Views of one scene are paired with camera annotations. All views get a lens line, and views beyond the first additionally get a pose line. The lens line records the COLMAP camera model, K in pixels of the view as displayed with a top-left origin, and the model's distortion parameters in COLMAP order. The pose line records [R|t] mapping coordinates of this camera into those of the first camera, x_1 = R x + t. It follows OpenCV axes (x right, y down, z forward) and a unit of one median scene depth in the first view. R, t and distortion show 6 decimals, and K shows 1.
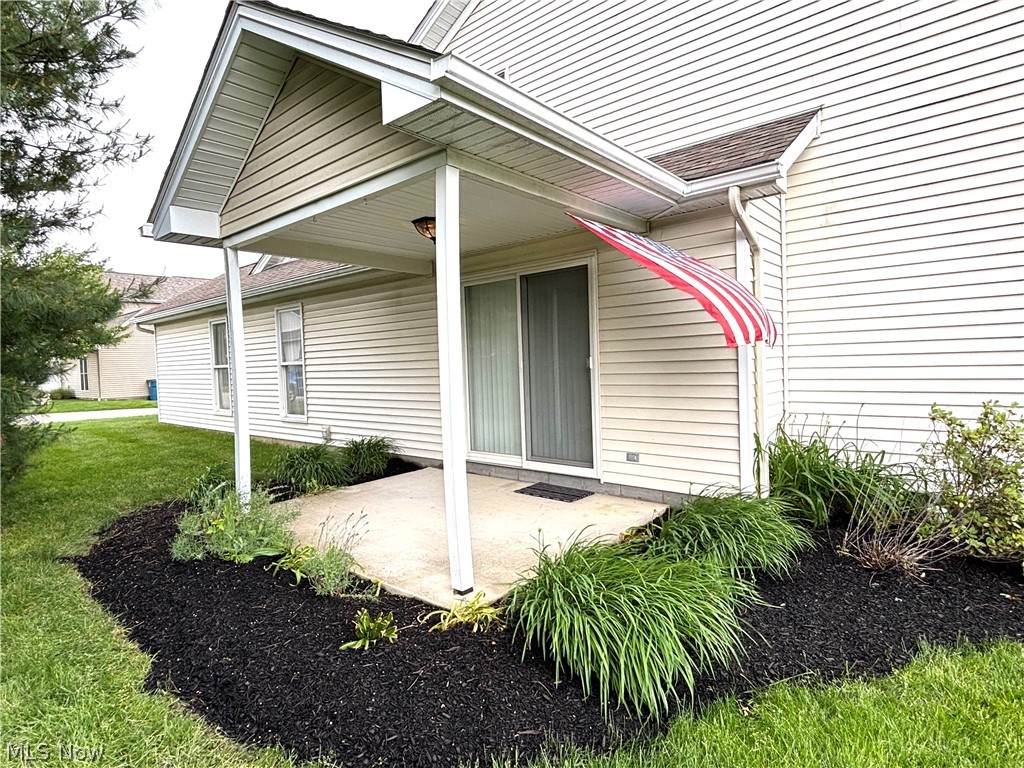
lens RADIAL K [[548.4, 0, 509.6], [0, 548.4, 386.0], [0, 0, 1]] dist [-0.002520, 0.001082]
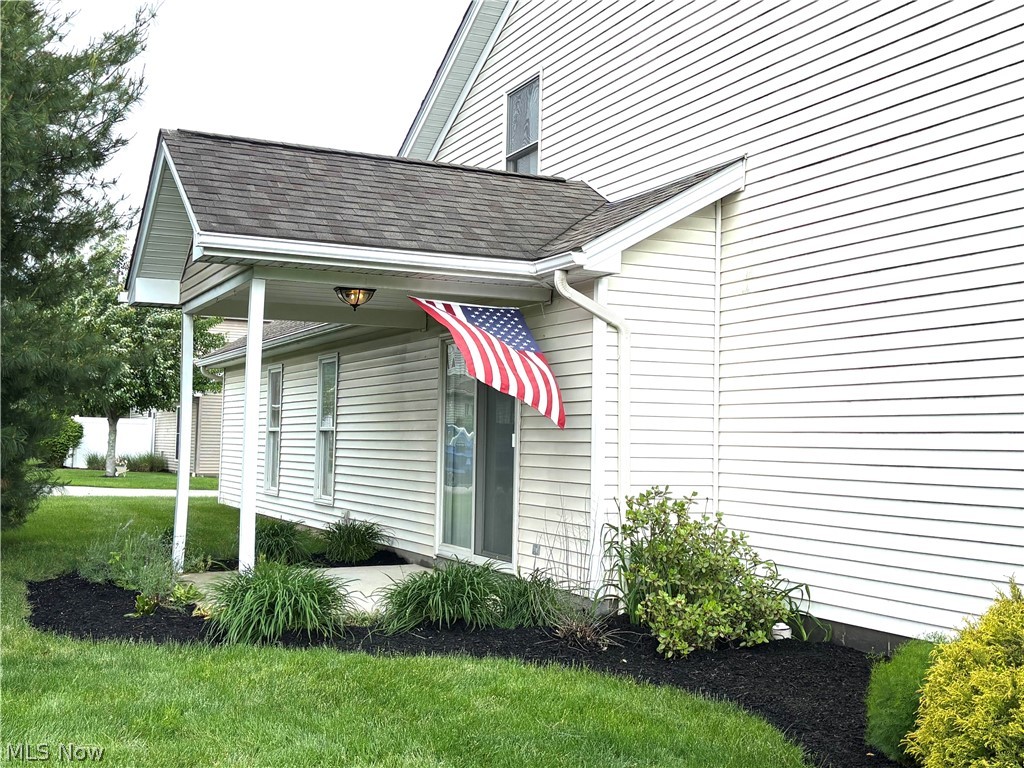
lens RADIAL K [[1208.0, 0, 513.4], [0, 1208.0, 383.9], [0, 0, 1]] dist [0.040572, 0.000000]
pose [[0.909211, 0.030815, -0.415194, 1.018540], [-0.068869, 0.994651, -0.076989, 0.016847], [0.410600, 0.098593, 0.906469, -0.823504]]
